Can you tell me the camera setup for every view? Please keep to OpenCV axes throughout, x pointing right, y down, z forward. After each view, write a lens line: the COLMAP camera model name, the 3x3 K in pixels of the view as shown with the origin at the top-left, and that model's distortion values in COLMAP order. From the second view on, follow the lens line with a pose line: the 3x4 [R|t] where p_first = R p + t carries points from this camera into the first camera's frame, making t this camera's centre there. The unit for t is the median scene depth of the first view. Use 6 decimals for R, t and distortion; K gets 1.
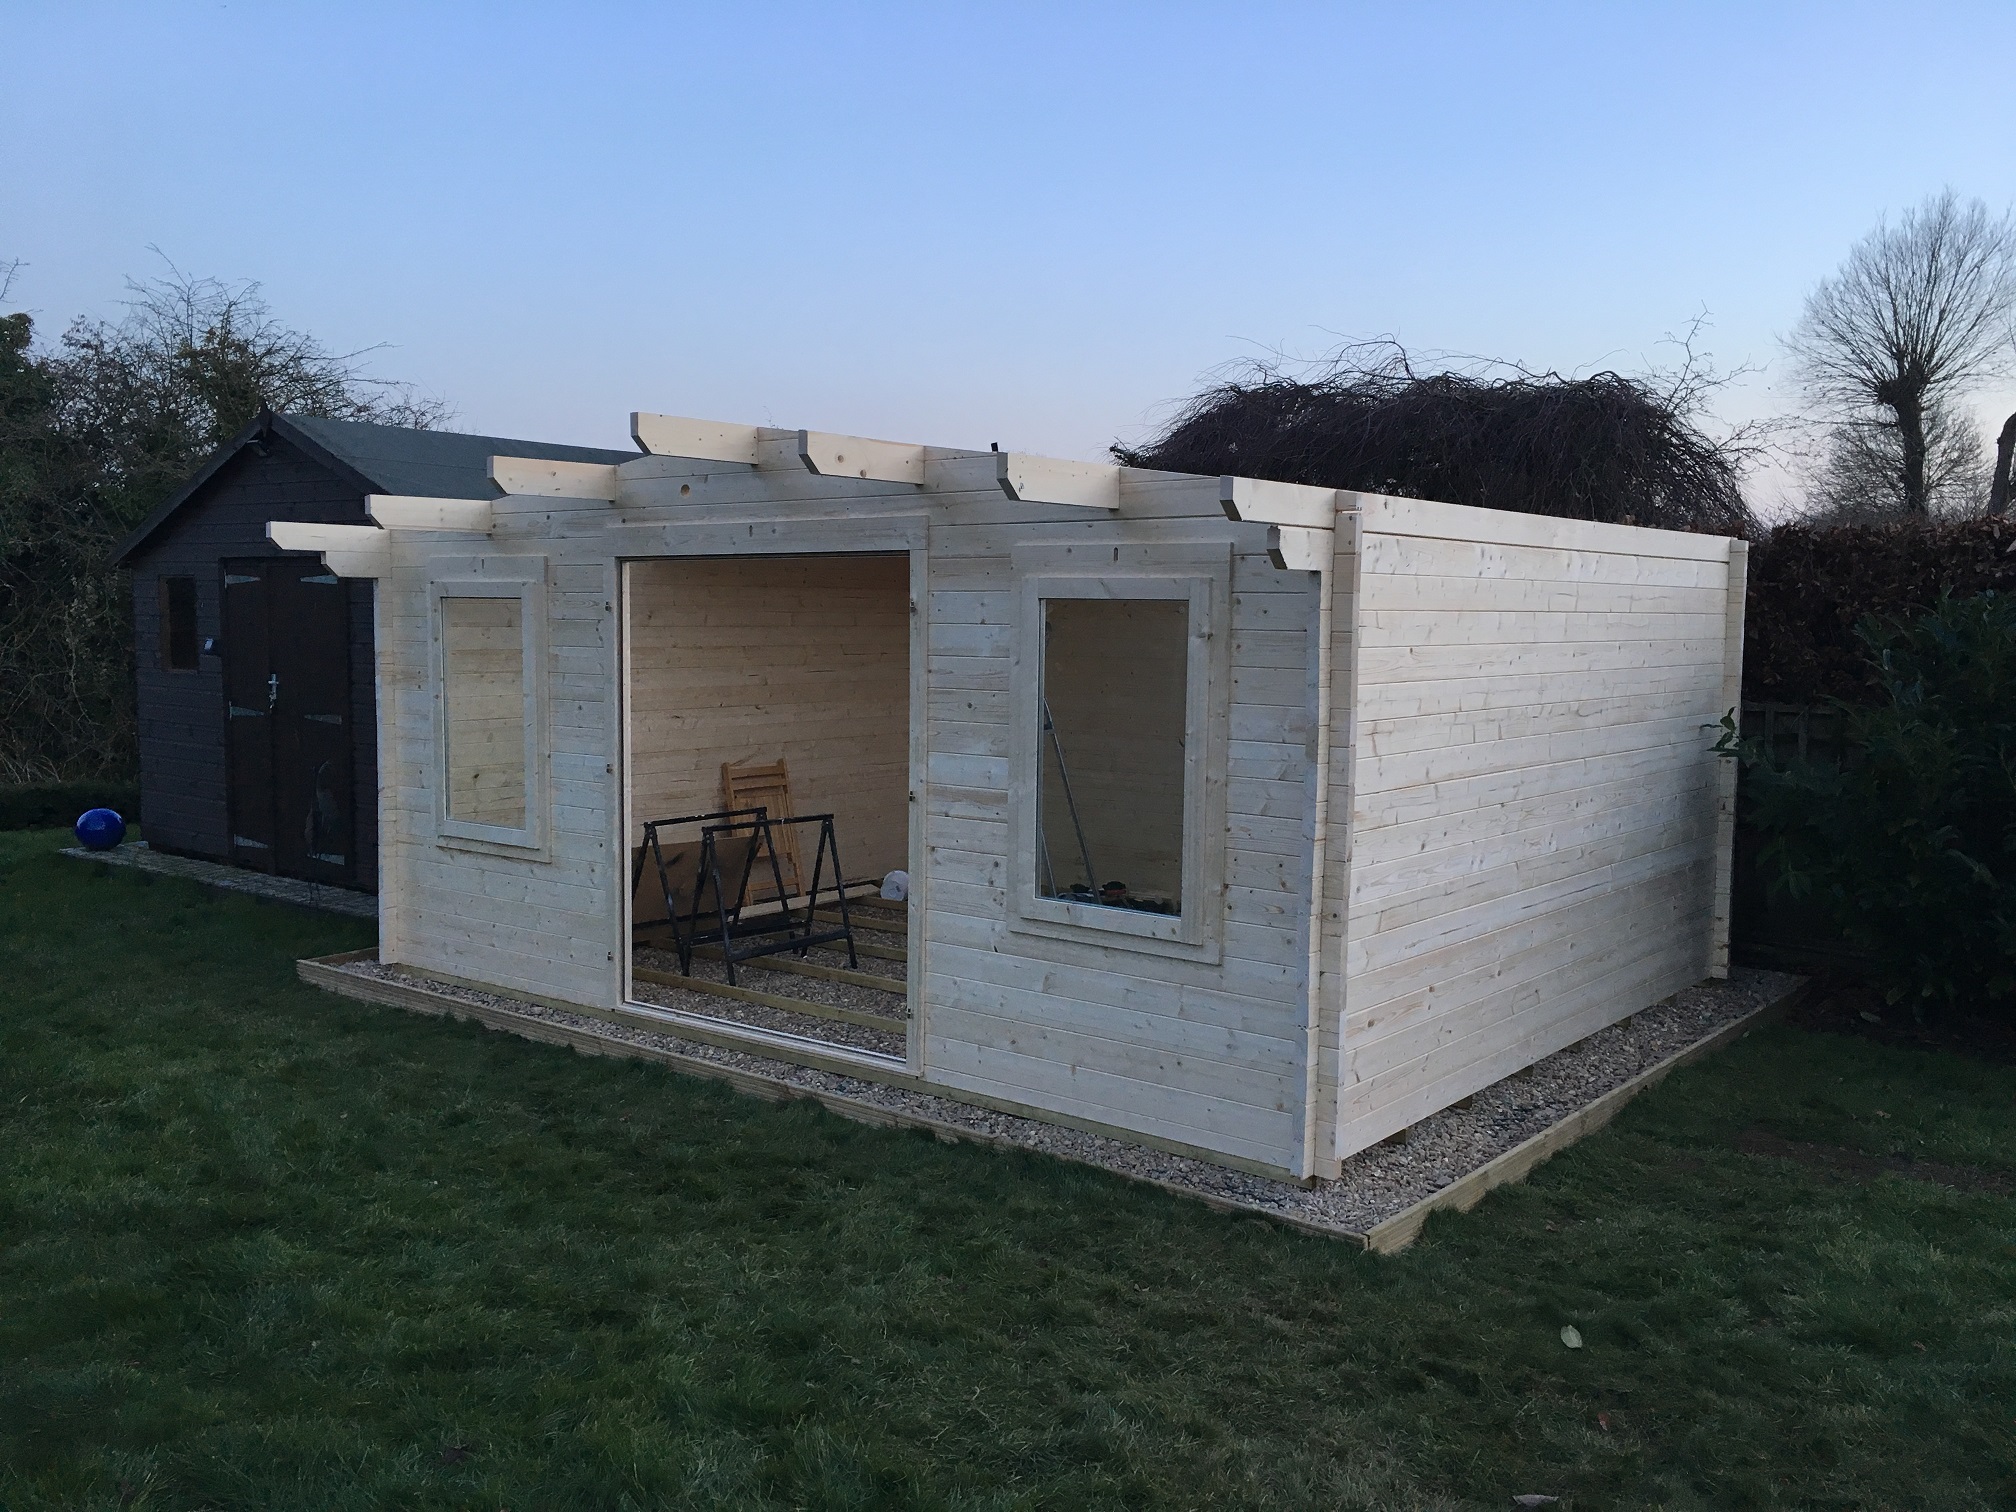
lens RADIAL K [[1750.7, 0, 1011.6], [0, 1750.7, 756.0], [0, 0, 1]] dist [0.083702, -0.101771]
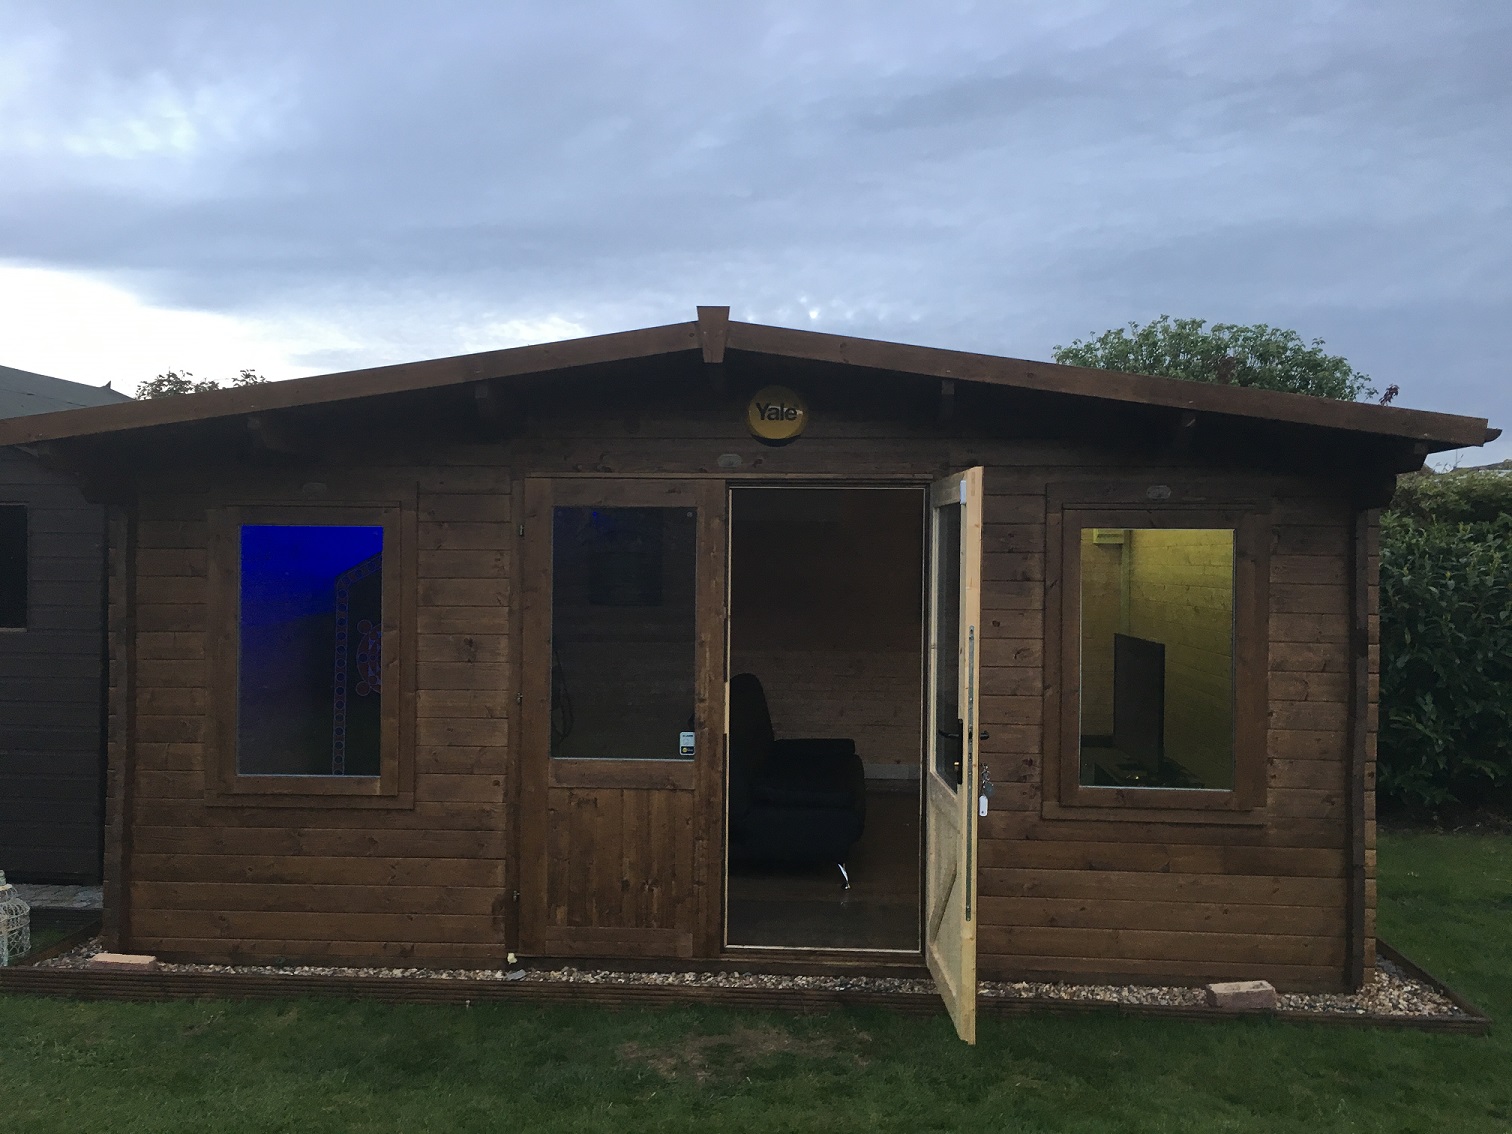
lens RADIAL K [[1281.0, 0, 756.0], [0, 1281.0, 567.0], [0, 0, 1]] dist [0.080975, -0.000017]
pose [[0.814912, -0.007114, 0.579541, -0.357081], [0.048827, 0.997213, -0.056416, -0.013704], [-0.577525, 0.074272, 0.812988, 0.234225]]
